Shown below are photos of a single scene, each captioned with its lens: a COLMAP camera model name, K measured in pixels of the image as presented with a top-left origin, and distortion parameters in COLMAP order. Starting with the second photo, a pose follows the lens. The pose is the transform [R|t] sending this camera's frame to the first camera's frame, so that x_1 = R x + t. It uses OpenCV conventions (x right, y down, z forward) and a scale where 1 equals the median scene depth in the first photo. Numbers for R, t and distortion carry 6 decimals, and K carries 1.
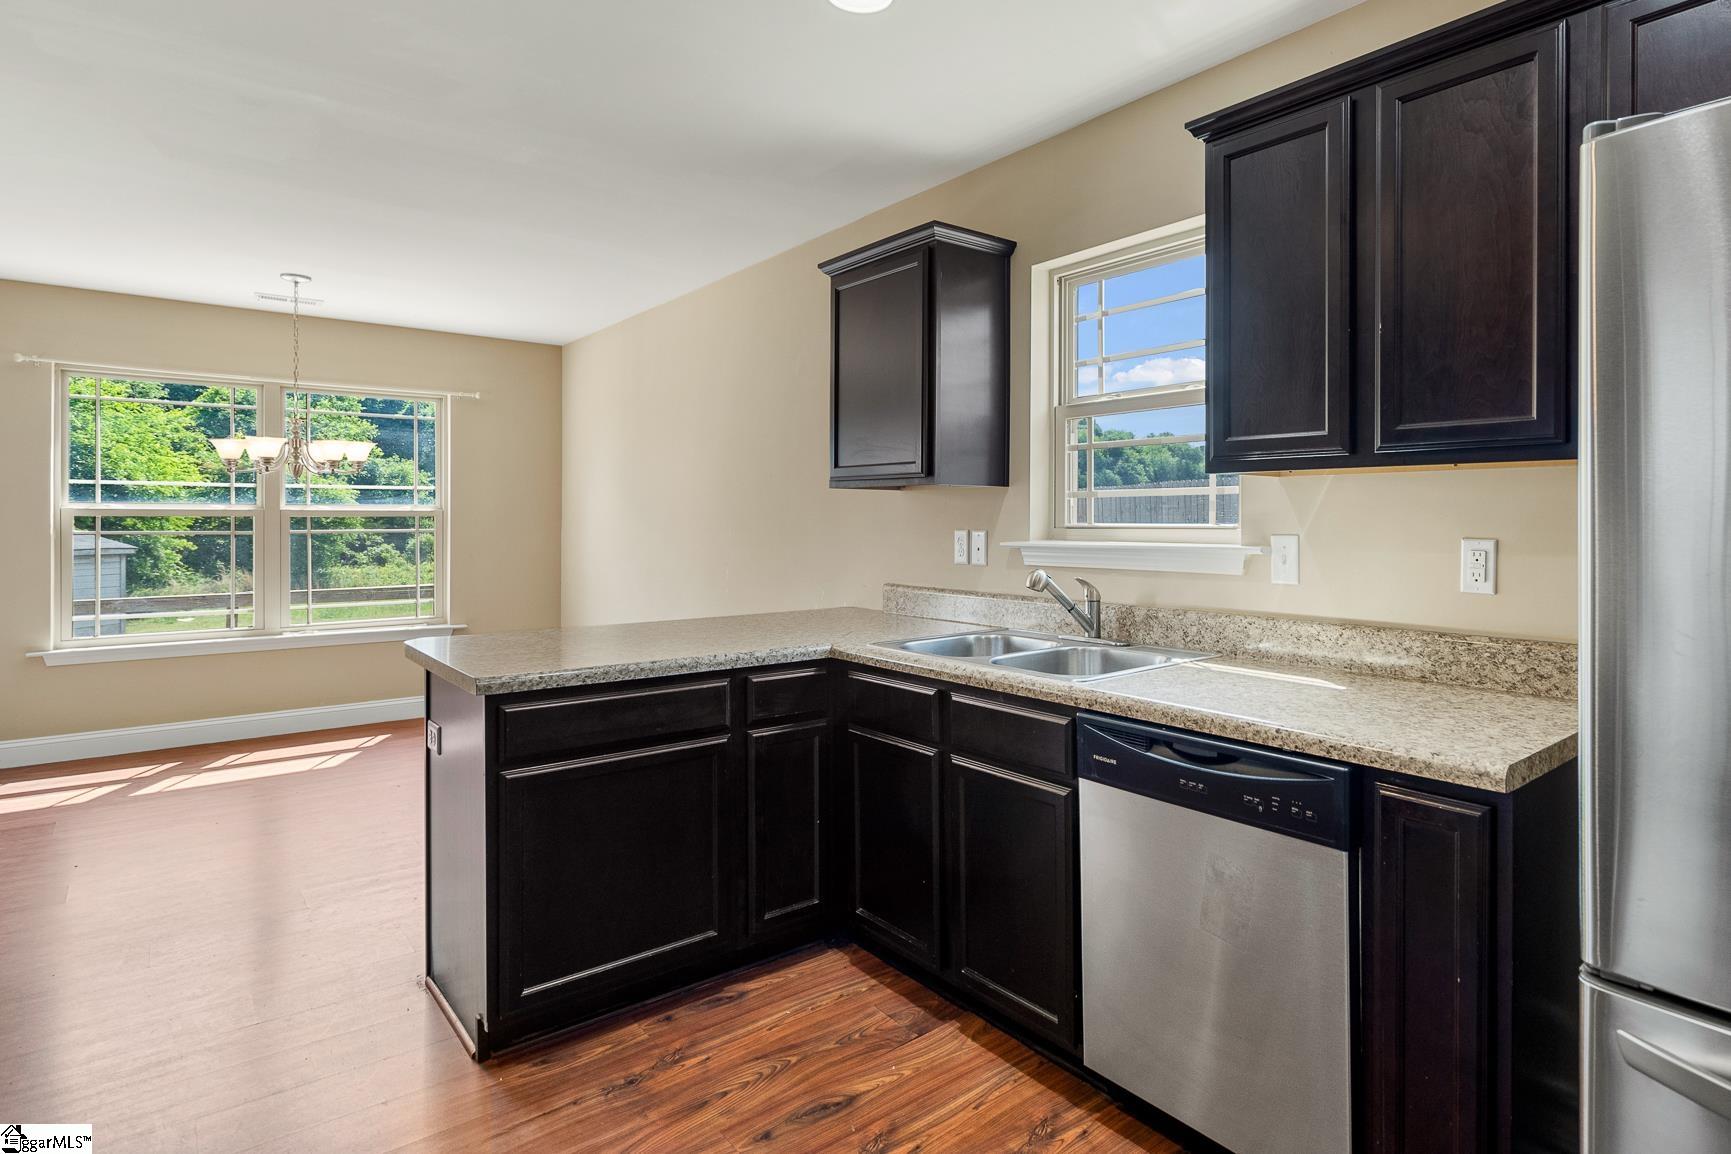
lens RADIAL K [[926.6, 0, 1004.8], [0, 926.6, 524.0], [0, 0, 1]] dist [-0.003387, 0.002410]
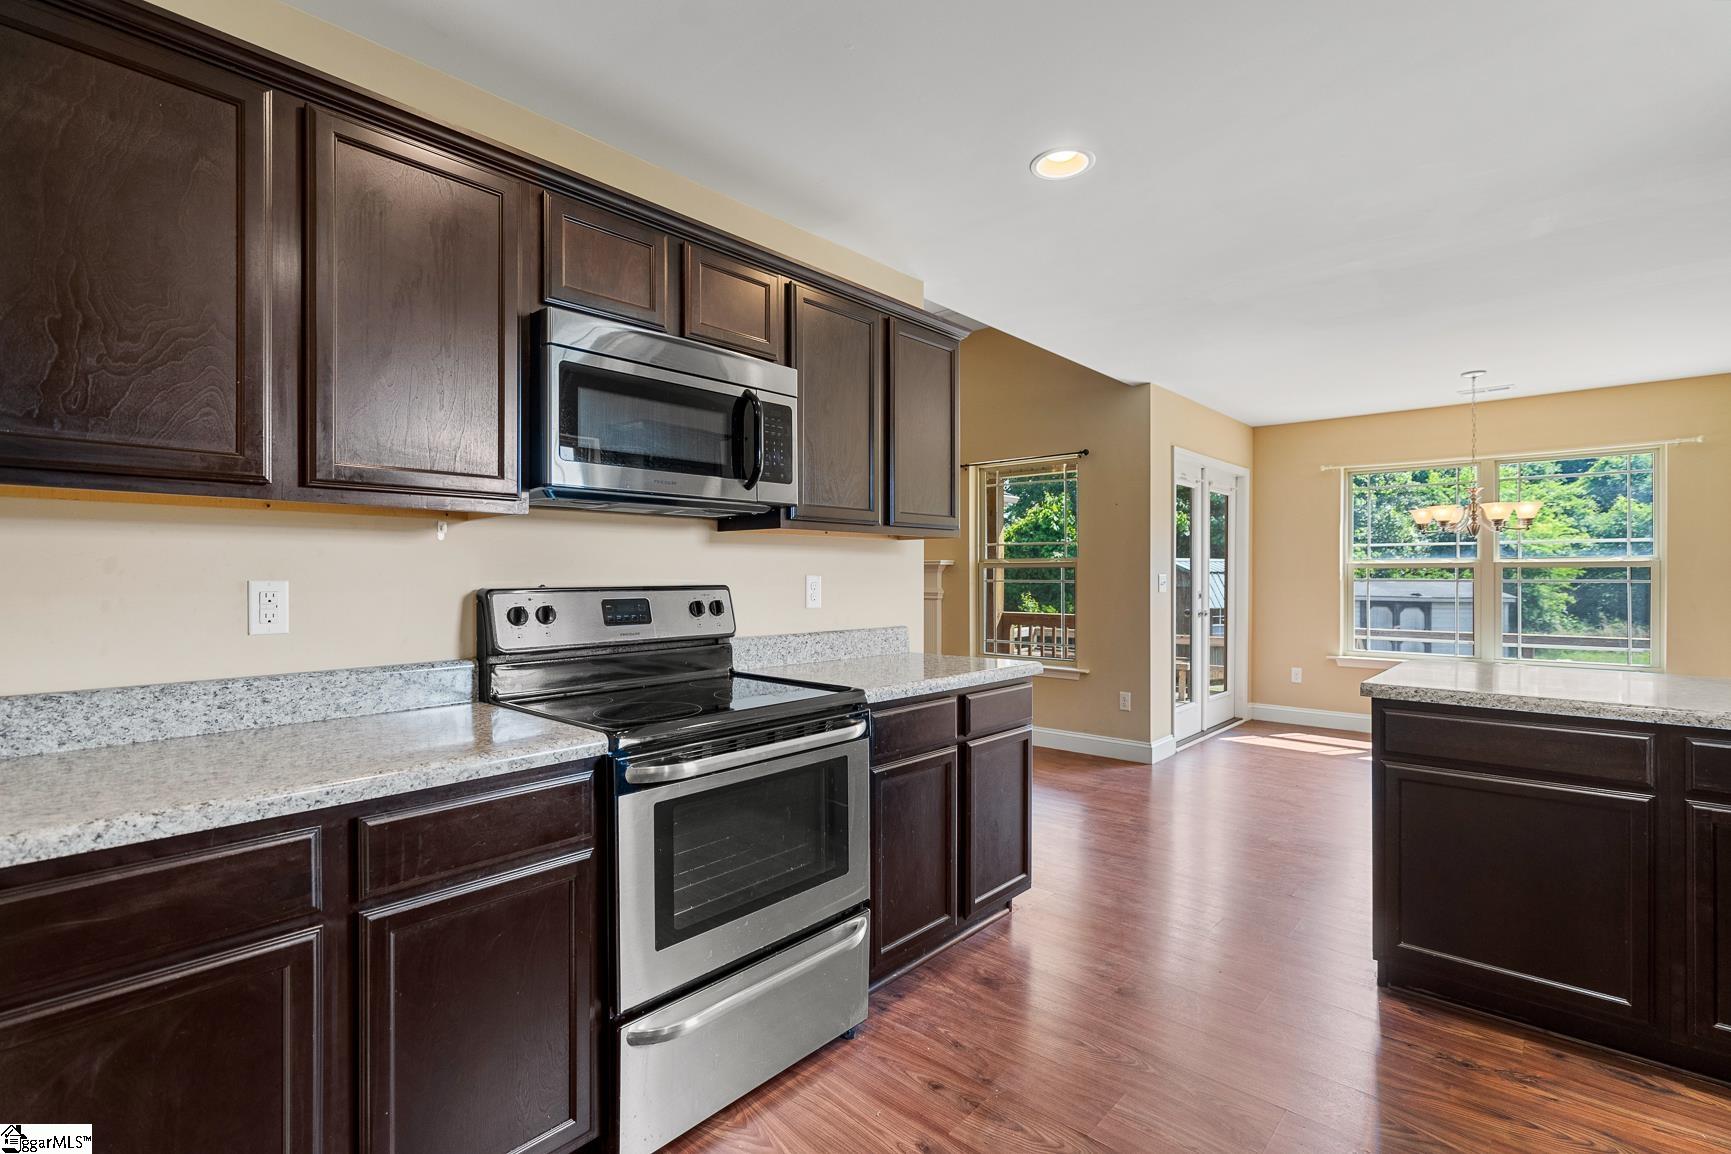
lens RADIAL K [[804.6, 0, 871.4], [0, 804.6, 578.0], [0, 0, 1]] dist [-0.002260, -0.000420]
pose [[0.113958, 0.002096, -0.993483, 0.367582], [-0.004384, 0.999989, 0.001607, 0.015053], [0.993476, 0.004173, 0.113966, 0.138218]]
